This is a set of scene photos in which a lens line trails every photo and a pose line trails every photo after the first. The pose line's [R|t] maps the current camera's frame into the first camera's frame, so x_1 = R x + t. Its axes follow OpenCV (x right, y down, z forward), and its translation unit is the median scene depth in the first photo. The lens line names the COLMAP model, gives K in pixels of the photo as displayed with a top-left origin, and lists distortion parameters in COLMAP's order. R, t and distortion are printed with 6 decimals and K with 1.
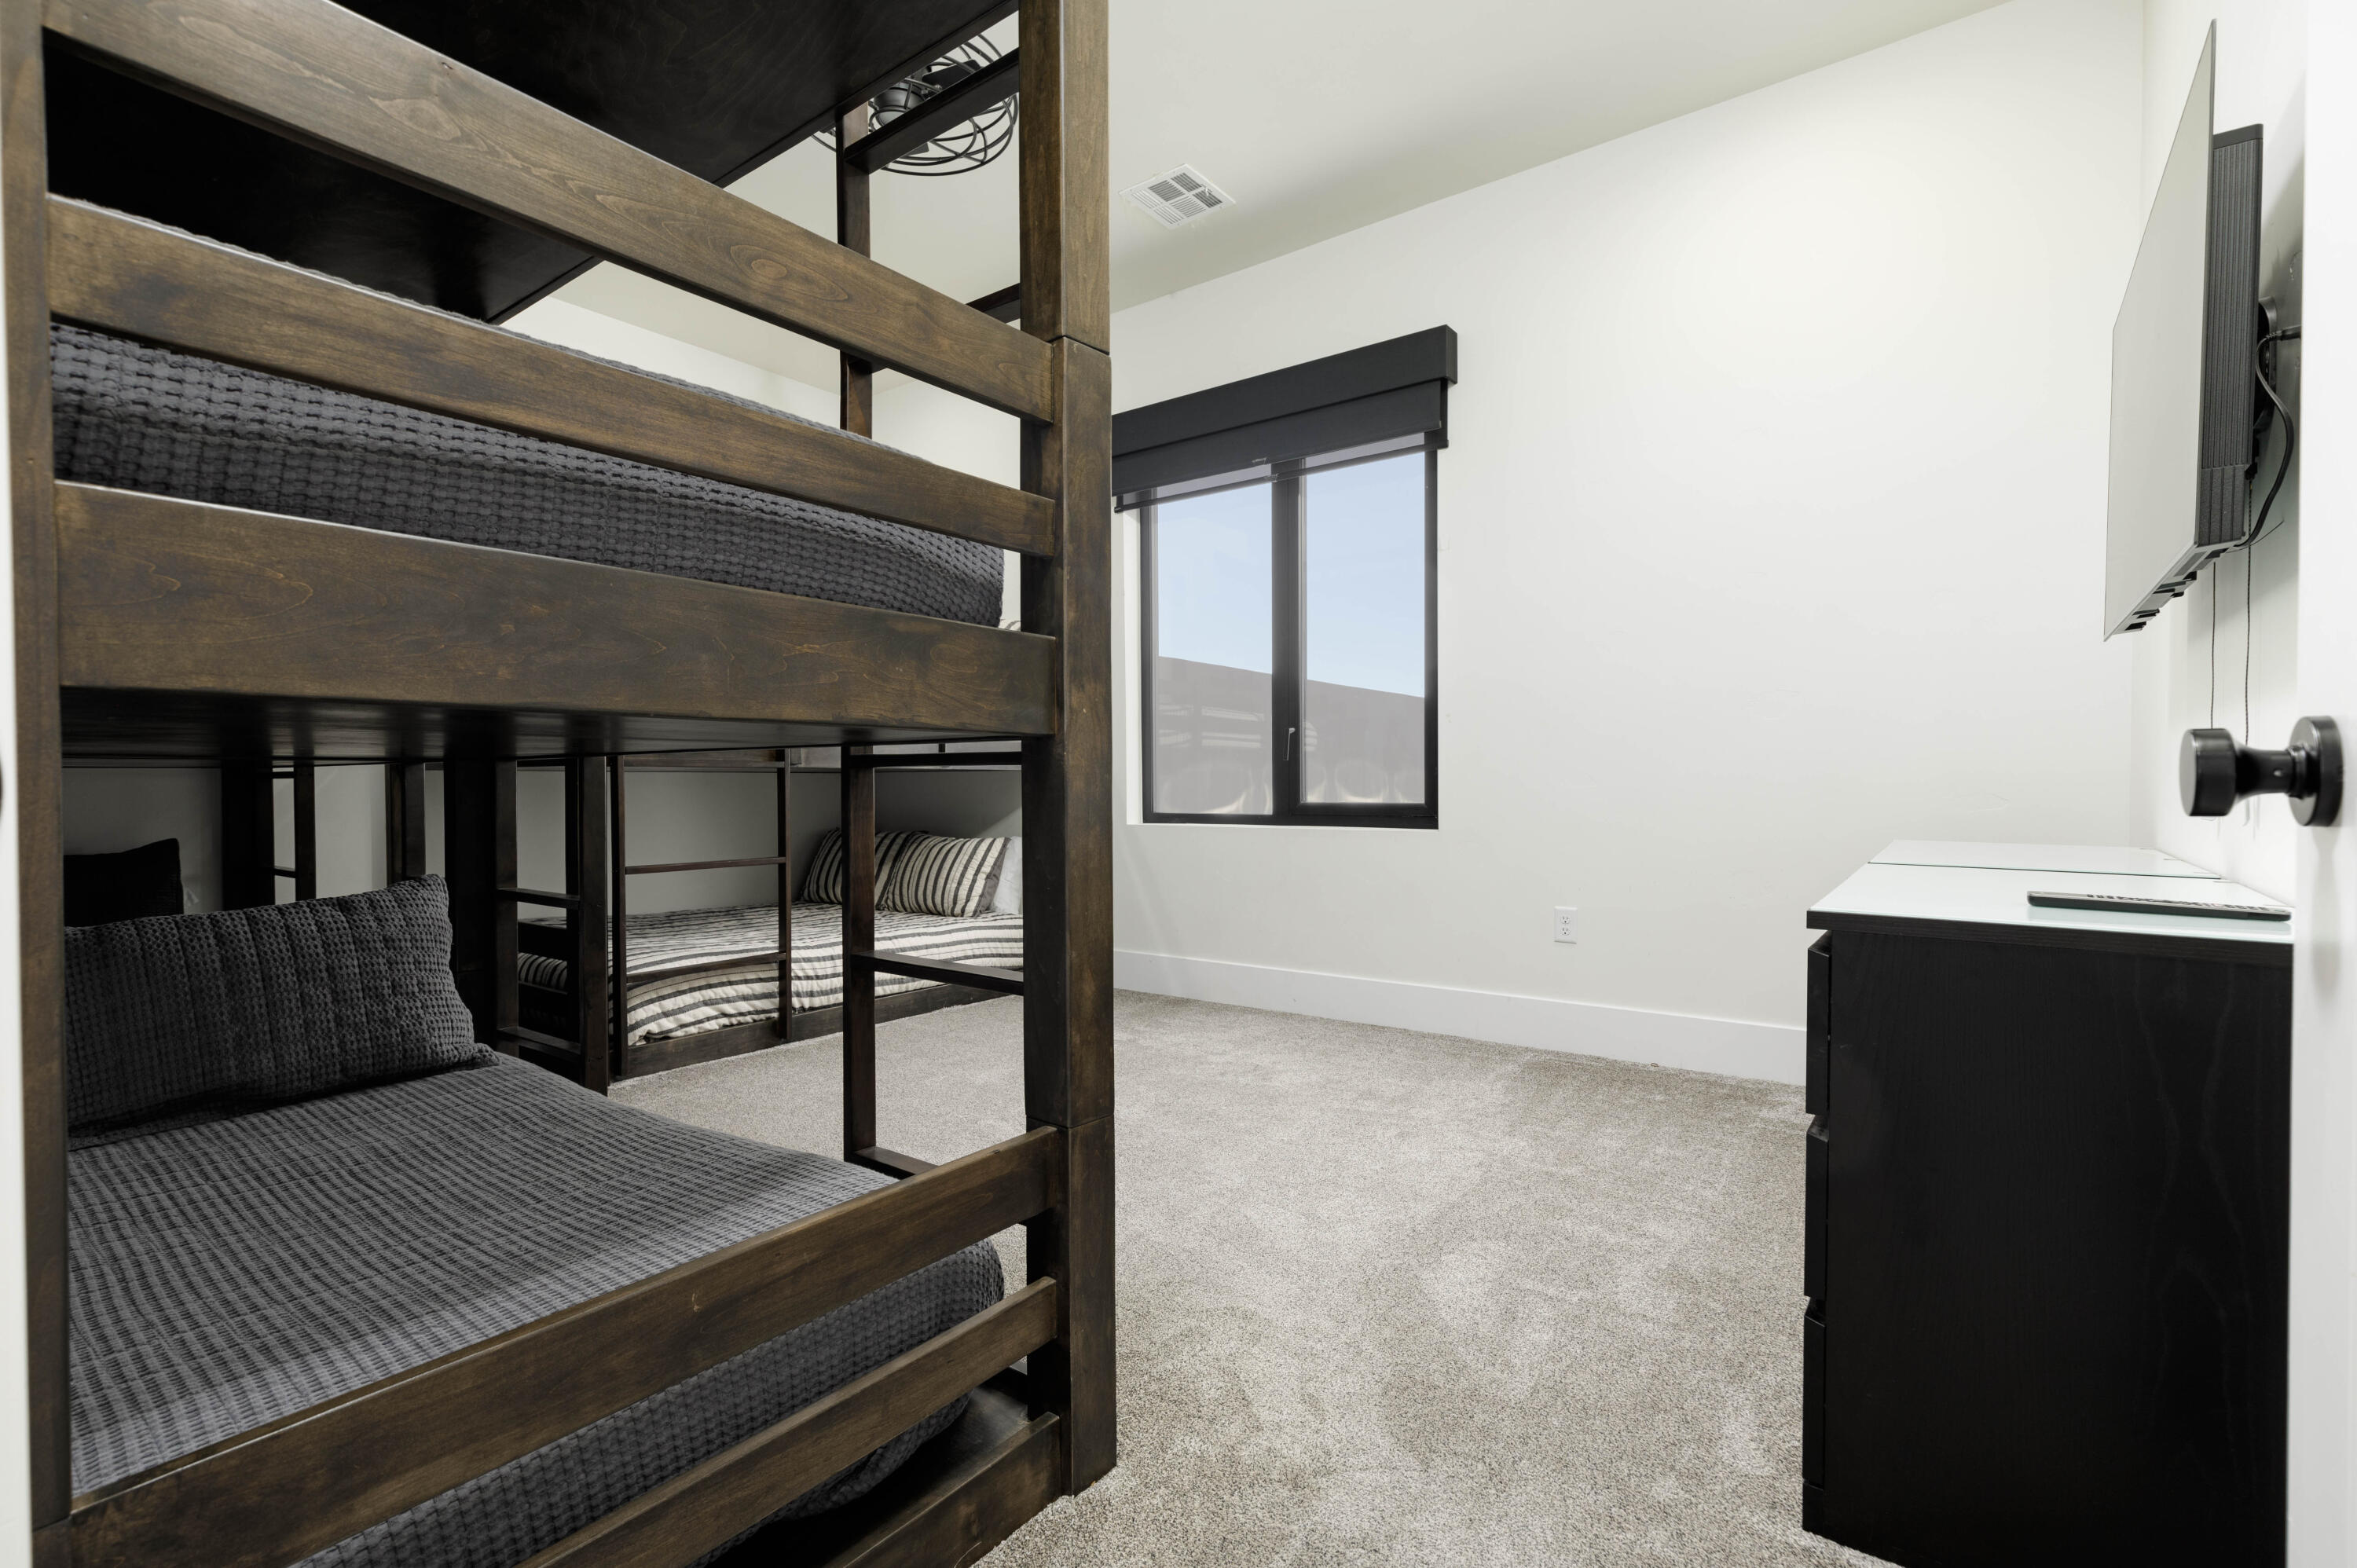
lens RADIAL K [[1067.5, 0, 1177.5], [0, 1067.5, 790.9], [0, 0, 1]] dist [0.012898, -0.002170]
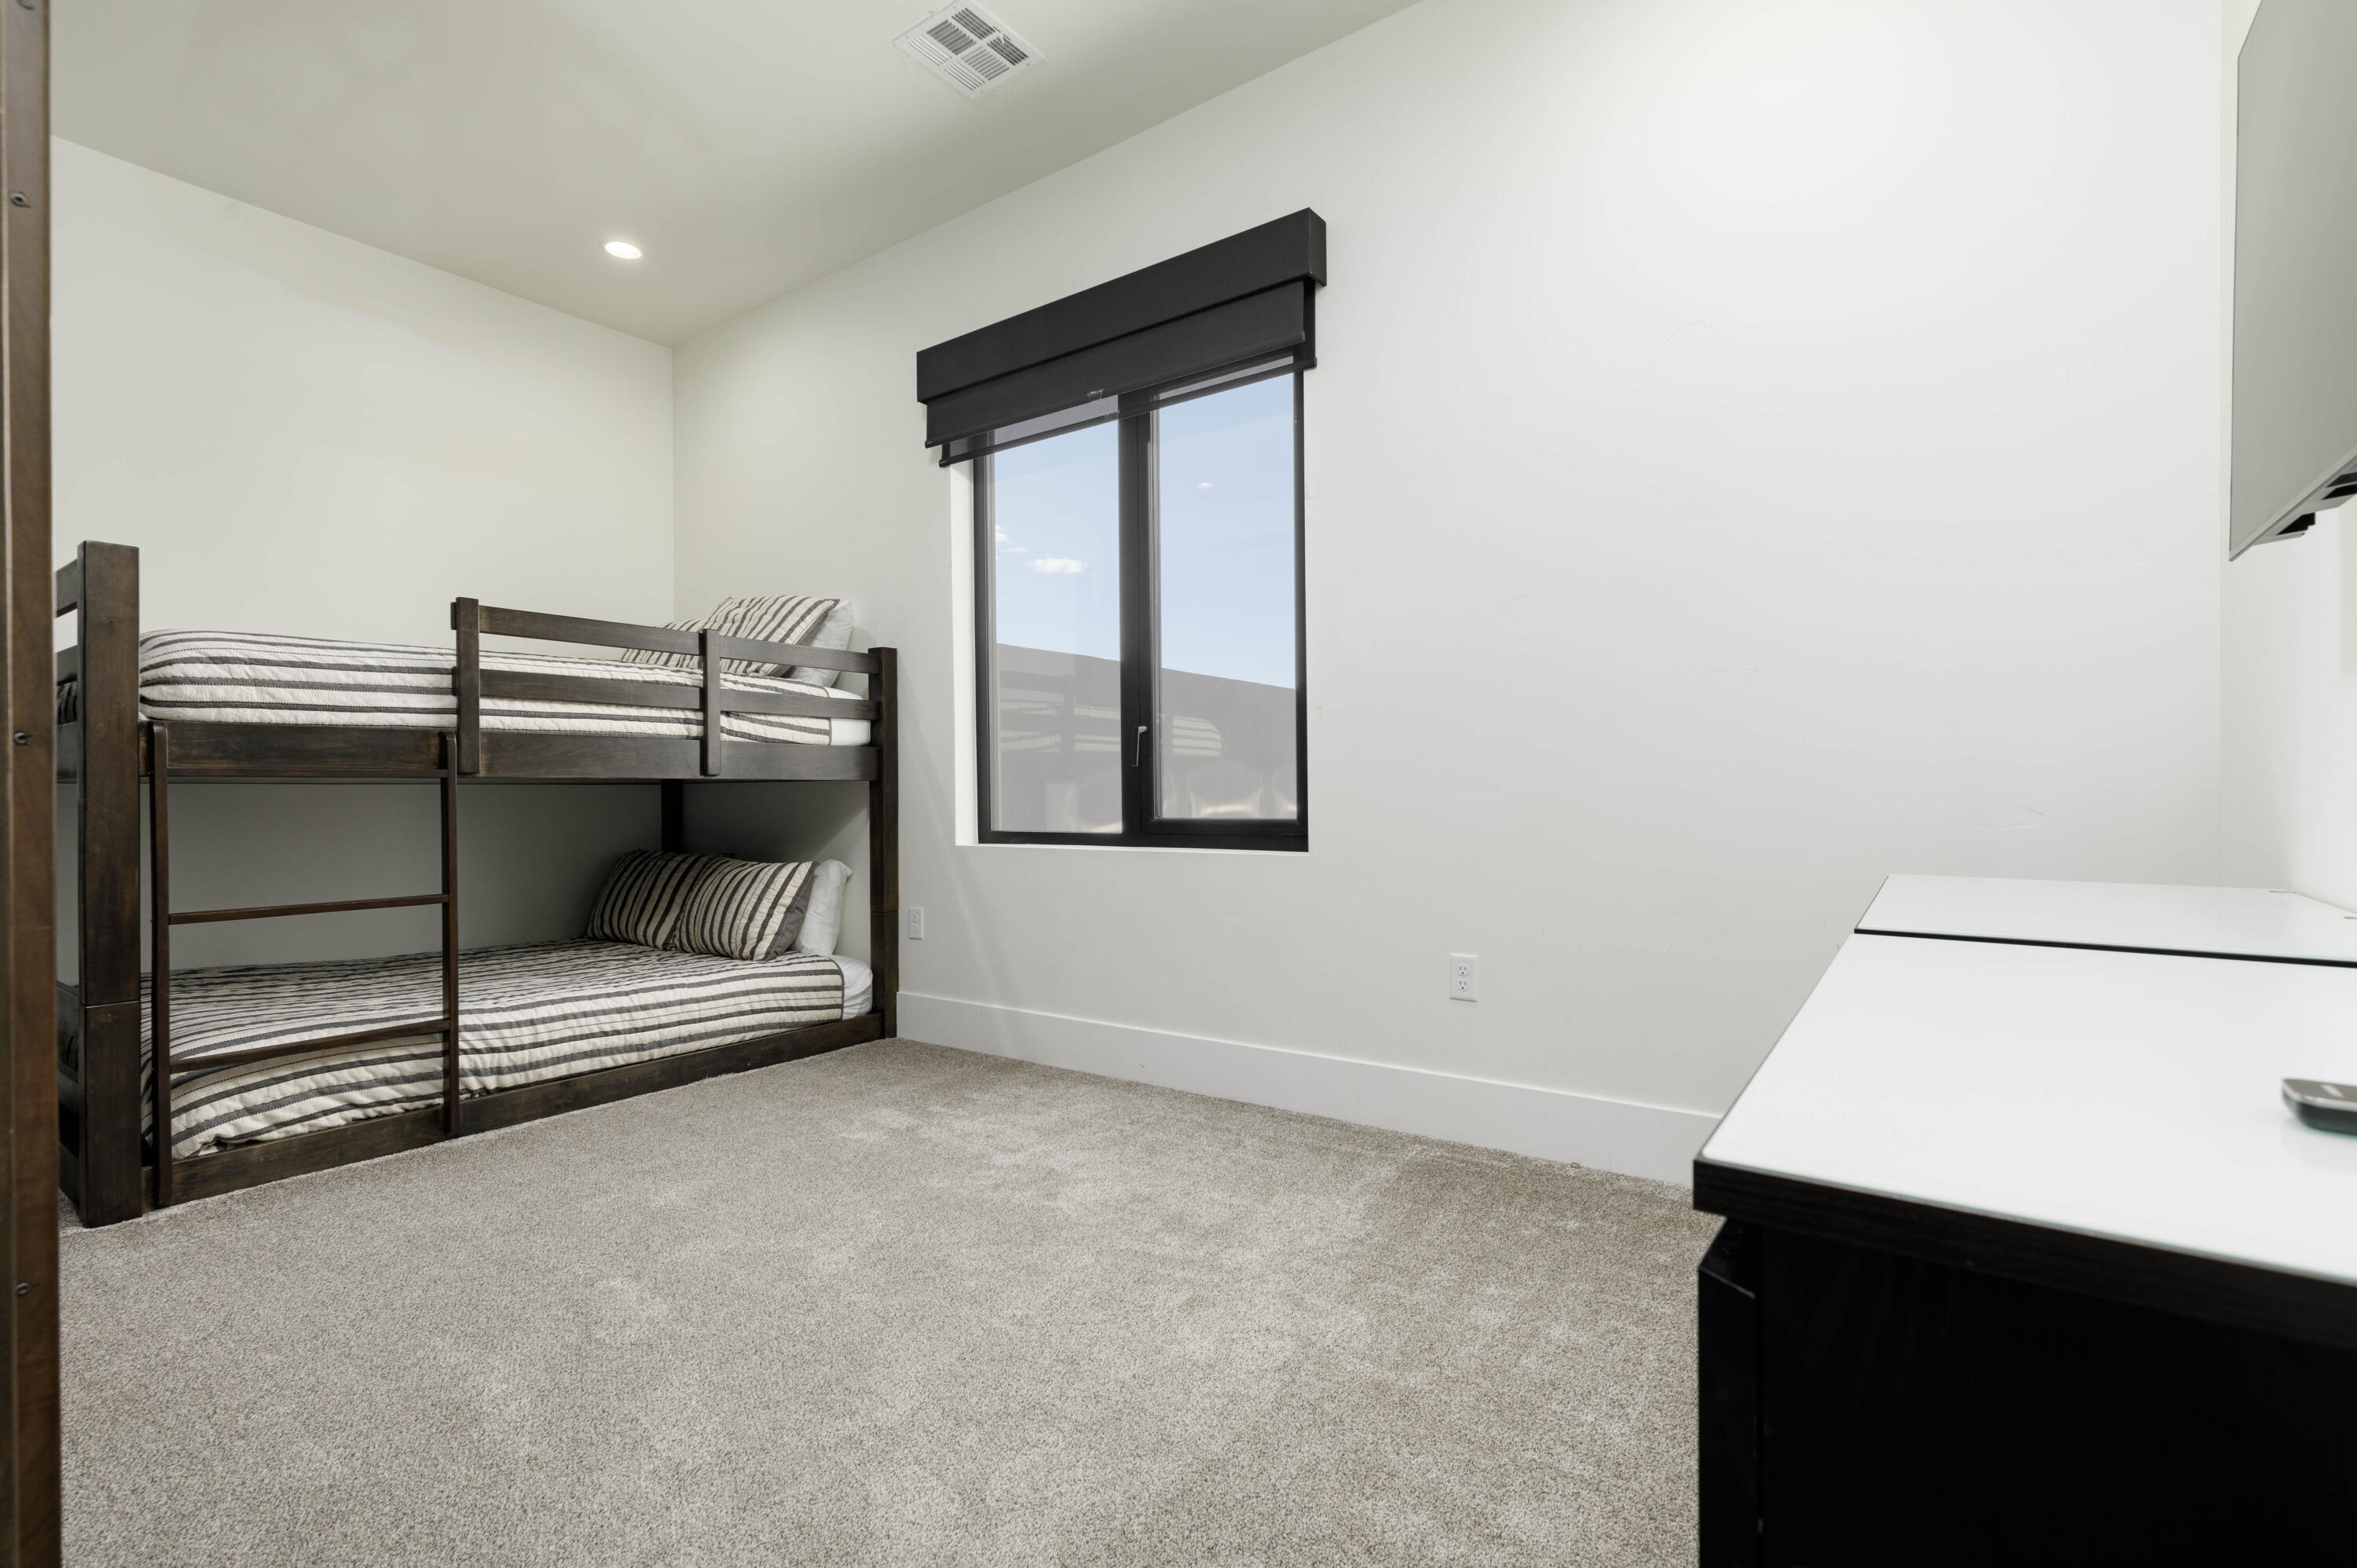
lens RADIAL K [[1067.5, 0, 1179.2], [0, 1067.5, 786.0], [0, 0, 1]] dist [0.012898, -0.002170]
pose [[0.999897, -0.004489, 0.013653, 0.143467], [0.004679, 0.999892, -0.013925, -0.002451], [-0.013589, 0.013987, 0.999810, 0.223914]]
